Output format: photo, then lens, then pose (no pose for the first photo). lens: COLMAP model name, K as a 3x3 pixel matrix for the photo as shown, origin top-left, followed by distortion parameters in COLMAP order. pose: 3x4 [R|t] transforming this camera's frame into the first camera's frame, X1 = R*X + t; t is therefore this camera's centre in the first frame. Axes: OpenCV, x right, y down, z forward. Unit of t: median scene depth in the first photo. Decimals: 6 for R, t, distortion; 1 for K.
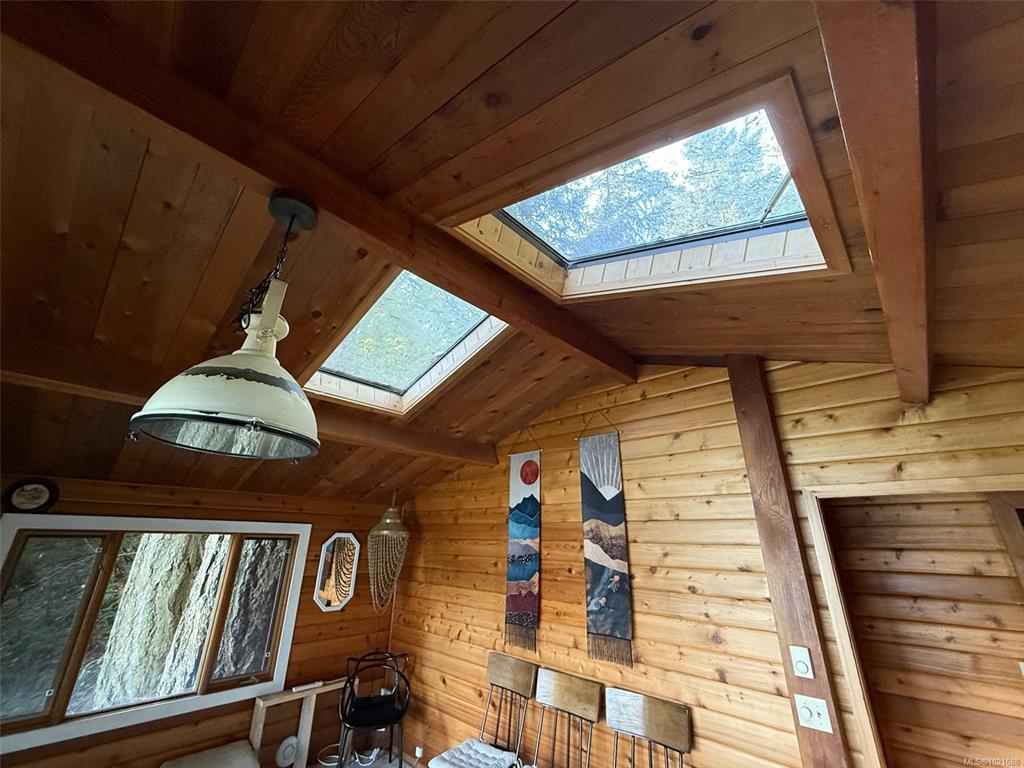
lens RADIAL K [[408.9, 0, 513.9], [0, 408.9, 386.2], [0, 0, 1]] dist [0.001883, -0.000081]
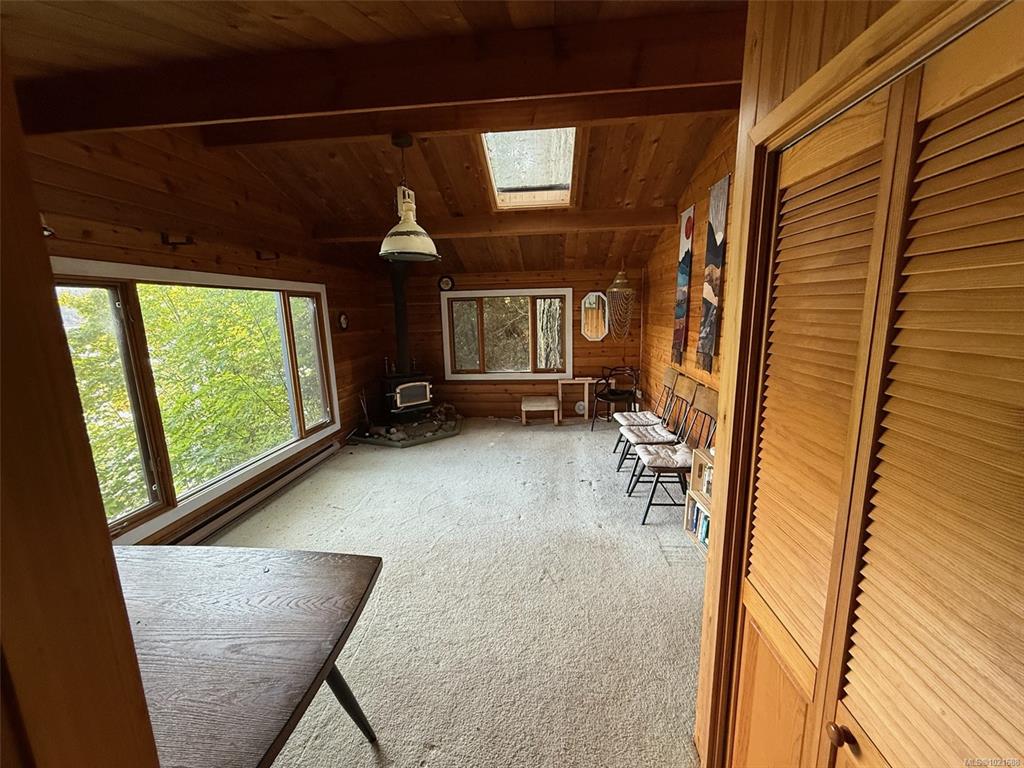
lens RADIAL K [[408.9, 0, 511.8], [0, 408.9, 382.6], [0, 0, 1]] dist [0.001883, -0.000081]
pose [[0.622216, 0.107888, -0.775376, 0.714054], [0.308611, 0.876444, 0.369602, 0.024173], [0.719449, -0.469261, 0.512042, -0.113122]]
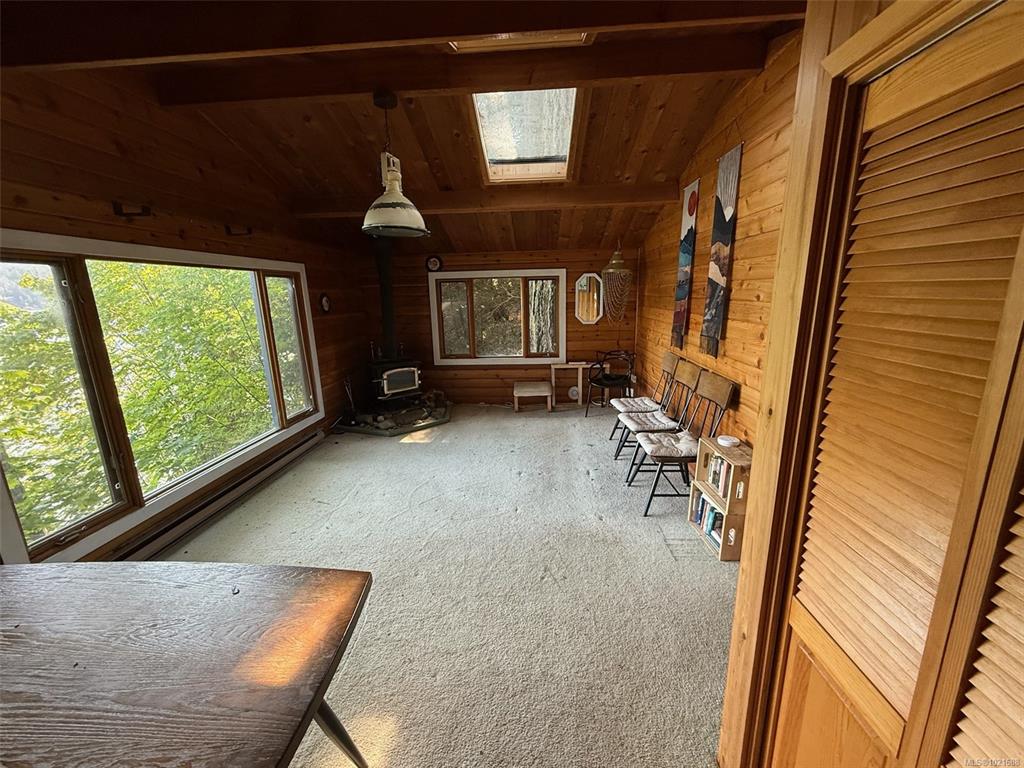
lens RADIAL K [[408.9, 0, 511.9], [0, 408.9, 383.1], [0, 0, 1]] dist [0.001883, -0.000081]
pose [[0.646660, 0.135604, -0.750628, 0.651735], [0.300859, 0.858947, 0.414360, 0.036909], [0.700938, -0.493784, 0.514649, -0.092324]]
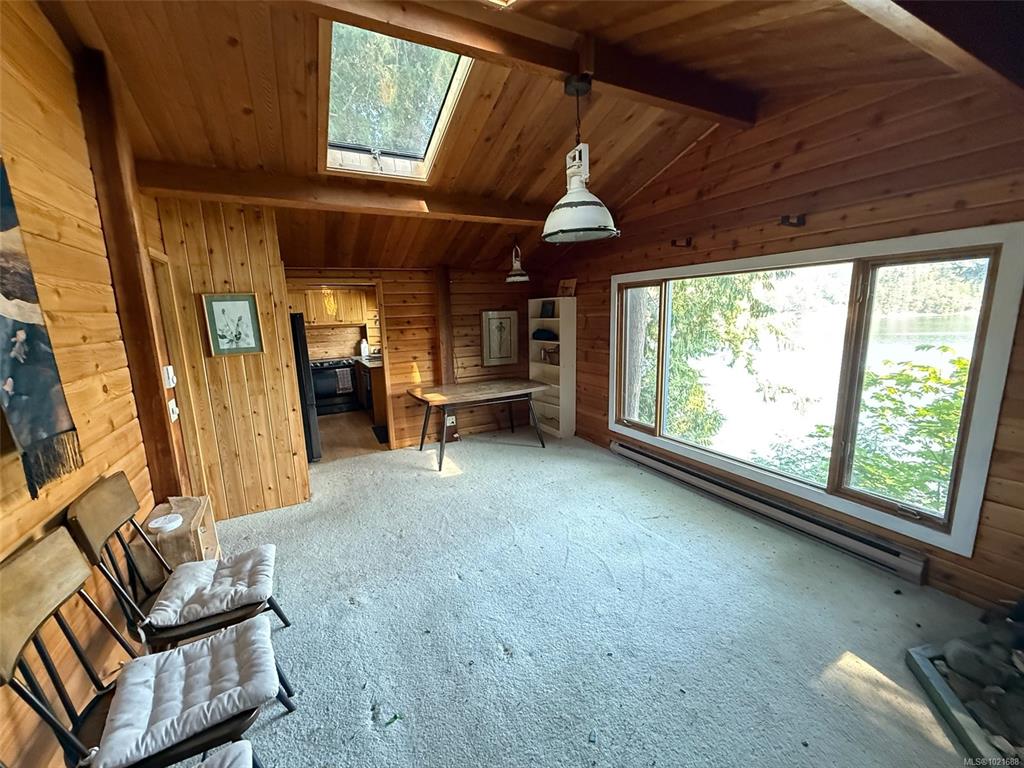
lens RADIAL K [[408.9, 0, 512.0], [0, 408.9, 383.1], [0, 0, 1]] dist [0.001883, -0.000081]
pose [[-0.949452, -0.044130, 0.310795, -0.394545], [-0.099681, 0.981210, -0.165197, 0.468687], [-0.297665, -0.187827, -0.936011, 1.090631]]
